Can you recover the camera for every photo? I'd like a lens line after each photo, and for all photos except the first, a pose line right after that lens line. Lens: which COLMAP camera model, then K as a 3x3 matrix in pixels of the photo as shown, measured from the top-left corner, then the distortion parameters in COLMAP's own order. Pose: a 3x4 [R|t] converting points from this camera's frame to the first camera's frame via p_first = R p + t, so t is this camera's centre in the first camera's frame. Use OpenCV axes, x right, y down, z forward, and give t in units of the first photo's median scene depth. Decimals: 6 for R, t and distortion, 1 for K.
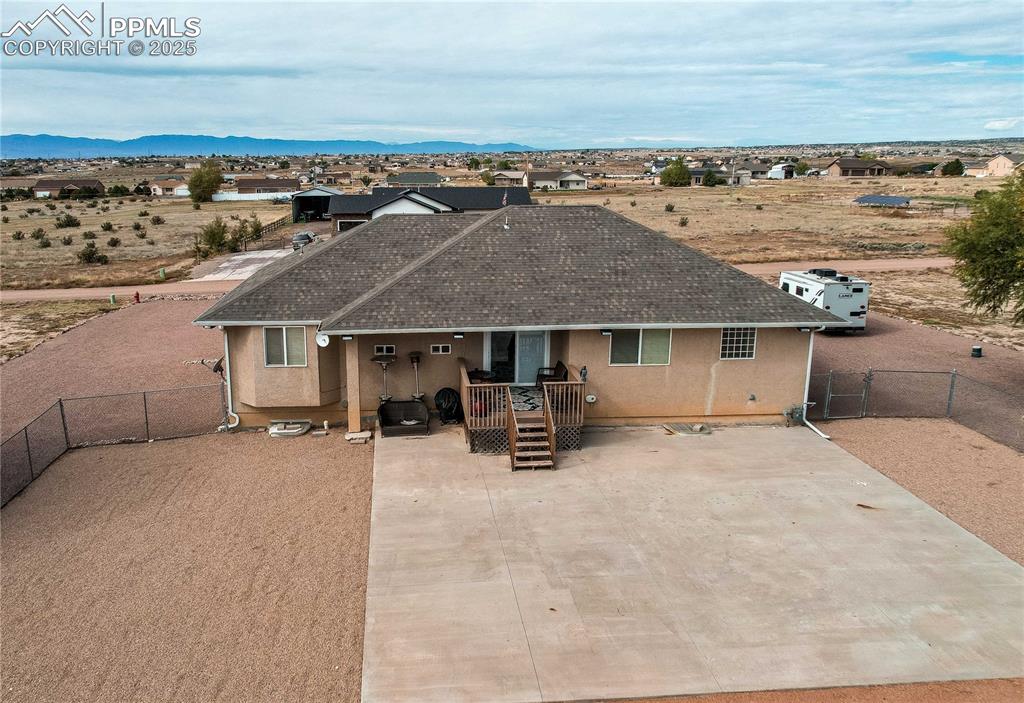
lens RADIAL K [[806.3, 0, 450.7], [0, 806.3, 356.8], [0, 0, 1]] dist [-0.038855, 0.009757]
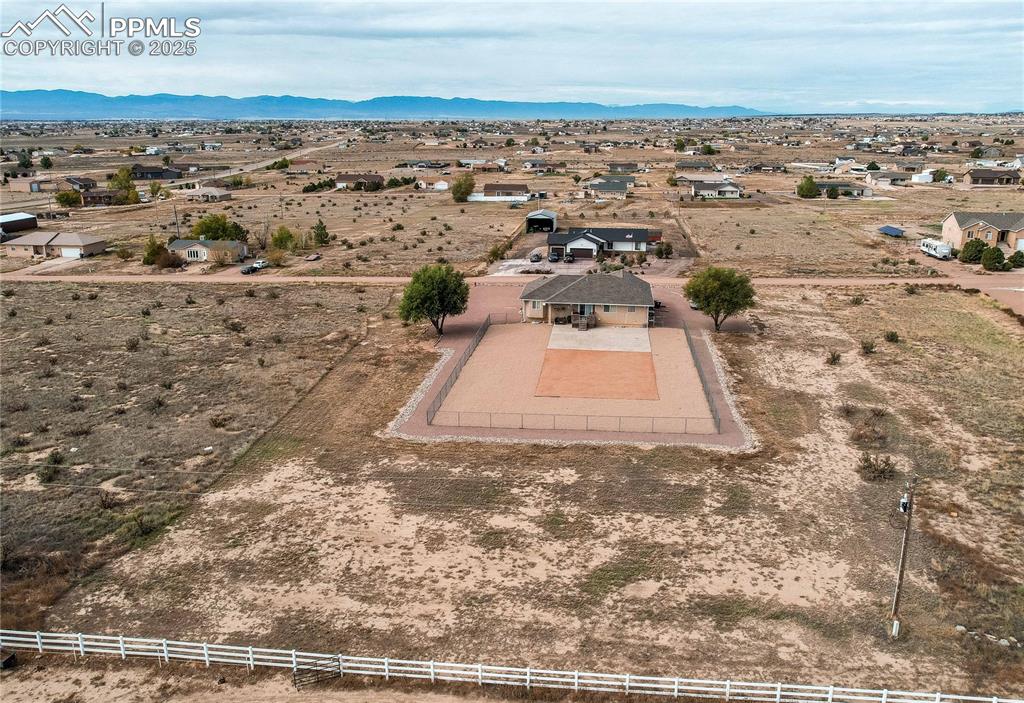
lens RADIAL K [[791.8, 0, 512.0], [0, 791.8, 351.5], [0, 0, 1]] dist [-0.035139, 0.009735]
pose [[0.981598, 0.058633, -0.181733, 0.523625], [-0.050909, 0.997602, 0.046879, 0.049291], [0.184046, -0.036764, 0.982230, -3.653122]]
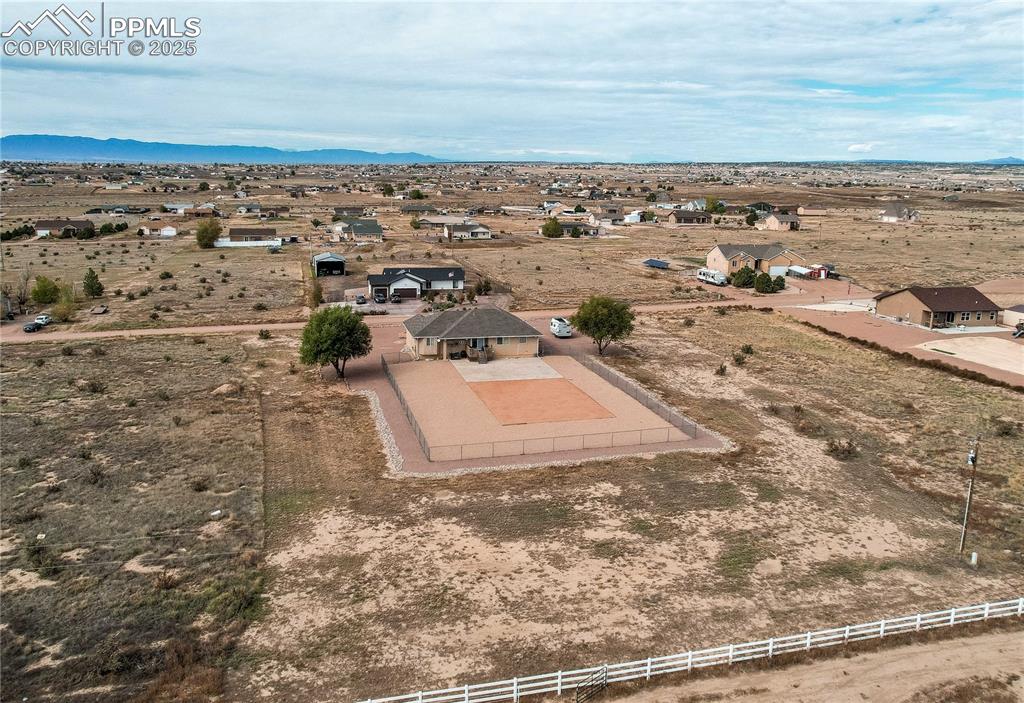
lens RADIAL K [[814.6, 0, 503.2], [0, 814.6, 351.6], [0, 0, 1]] dist [-0.040174, 0.015110]
pose [[0.983642, -0.016770, 0.179353, -0.639227], [0.020509, 0.999609, -0.019014, 0.143868], [-0.178964, 0.022381, 0.983601, -3.796819]]
